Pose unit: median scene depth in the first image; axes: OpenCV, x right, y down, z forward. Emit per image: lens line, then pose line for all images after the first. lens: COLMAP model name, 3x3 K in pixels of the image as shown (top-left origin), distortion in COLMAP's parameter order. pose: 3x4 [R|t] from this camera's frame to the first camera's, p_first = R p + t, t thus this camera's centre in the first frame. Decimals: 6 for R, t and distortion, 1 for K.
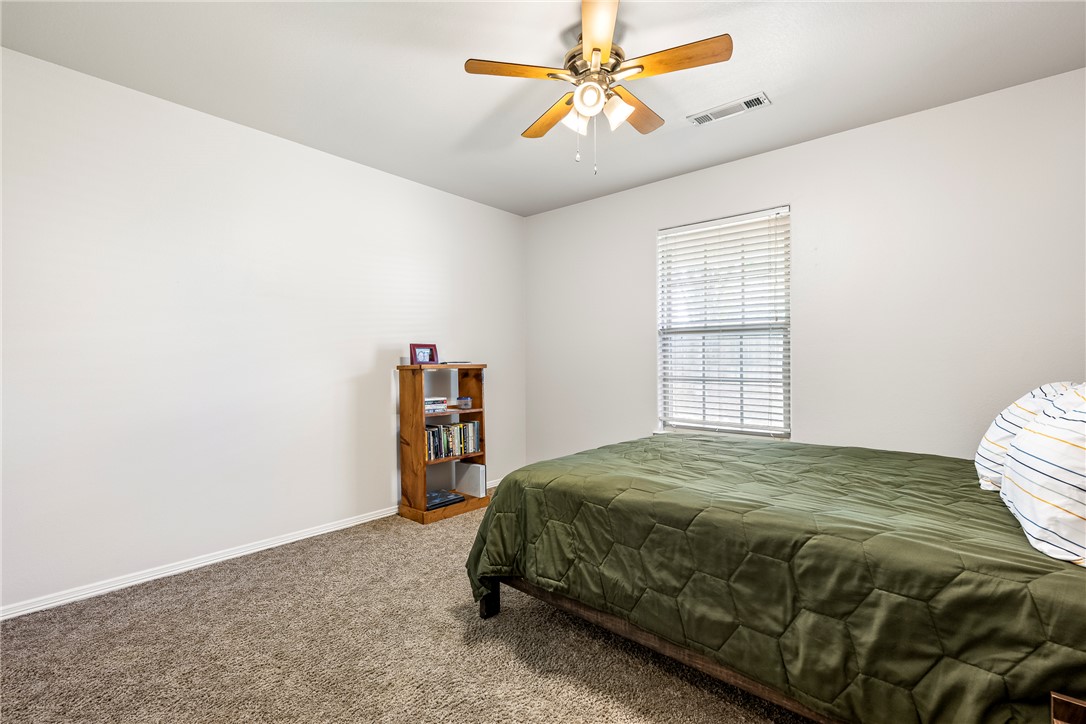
lens RADIAL K [[485.0, 0, 547.4], [0, 485.0, 362.0], [0, 0, 1]] dist [-0.015871, -0.000422]
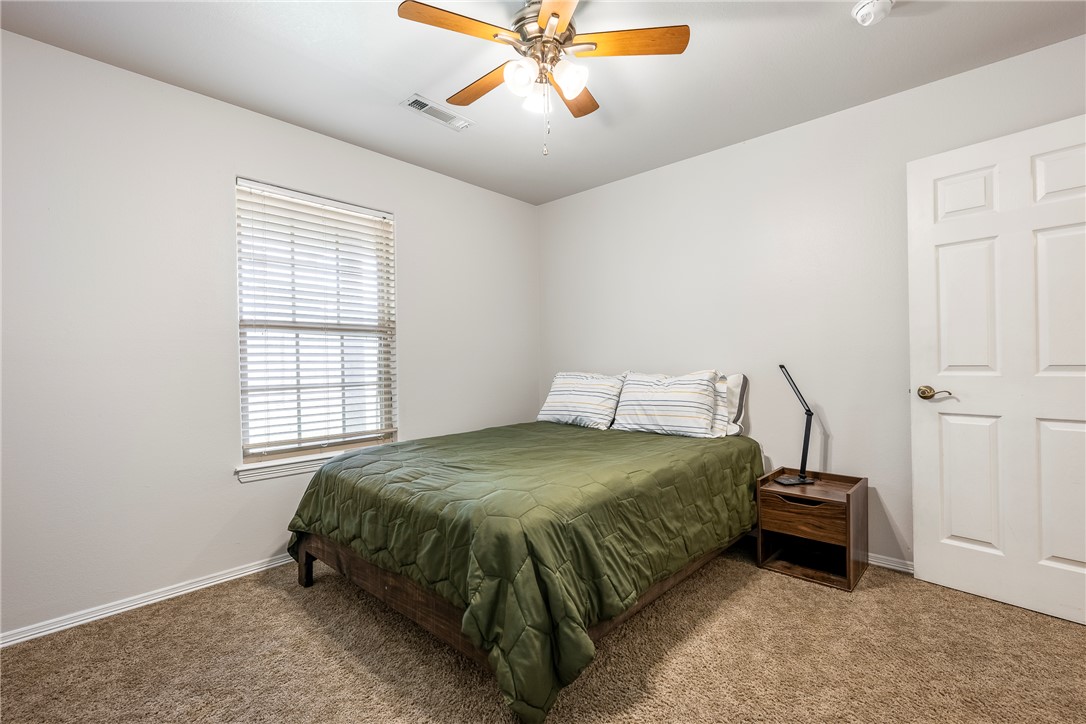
lens RADIAL K [[485.0, 0, 546.1], [0, 485.0, 366.0], [0, 0, 1]] dist [-0.015871, -0.000422]
pose [[0.034287, -0.009459, 0.999367, -0.483277], [0.016456, 0.999825, 0.008899, -0.000281], [-0.999277, 0.016141, 0.034436, 0.586779]]
